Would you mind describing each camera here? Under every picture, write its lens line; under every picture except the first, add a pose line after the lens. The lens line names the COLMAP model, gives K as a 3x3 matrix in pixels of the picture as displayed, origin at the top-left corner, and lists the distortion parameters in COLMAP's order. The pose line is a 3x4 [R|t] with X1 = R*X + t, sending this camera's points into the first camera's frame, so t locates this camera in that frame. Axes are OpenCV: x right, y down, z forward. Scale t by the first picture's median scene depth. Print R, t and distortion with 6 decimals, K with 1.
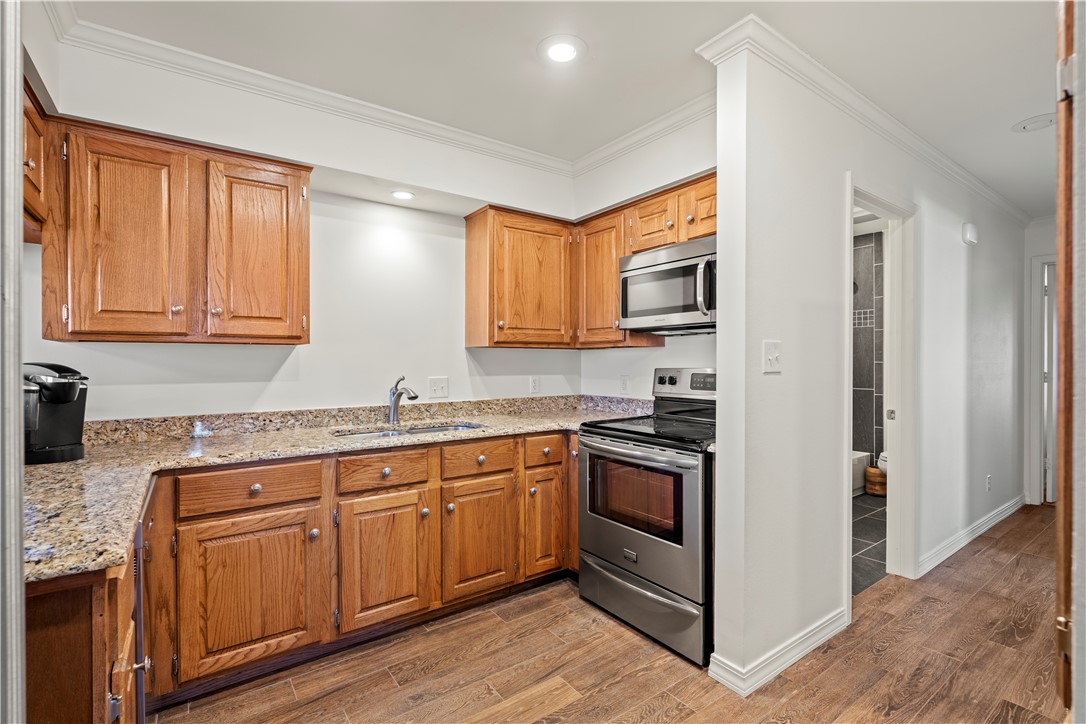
lens RADIAL K [[503.0, 0, 546.1], [0, 503.0, 362.0], [0, 0, 1]] dist [0.000484, -0.000180]
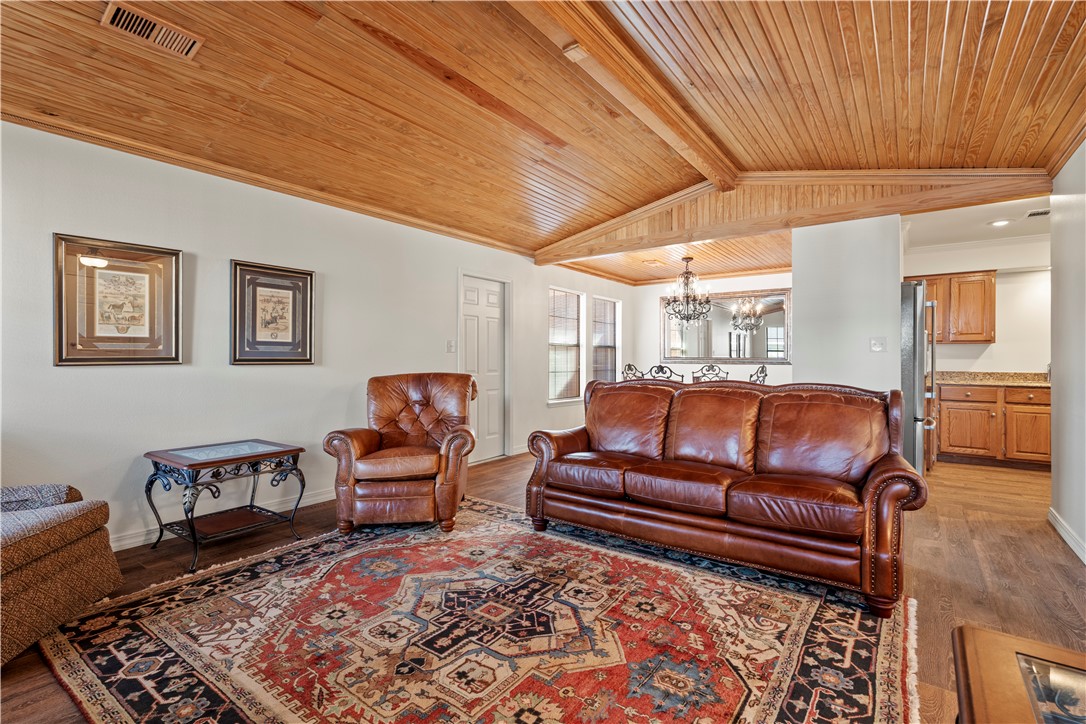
lens RADIAL K [[503.0, 0, 545.8], [0, 503.0, 357.5], [0, 0, 1]] dist [0.000484, -0.000180]
pose [[0.318760, 0.005638, -0.947819, 1.251955], [-0.006088, 0.999974, 0.003901, 0.041724], [0.947816, 0.004527, 0.318786, -2.005573]]
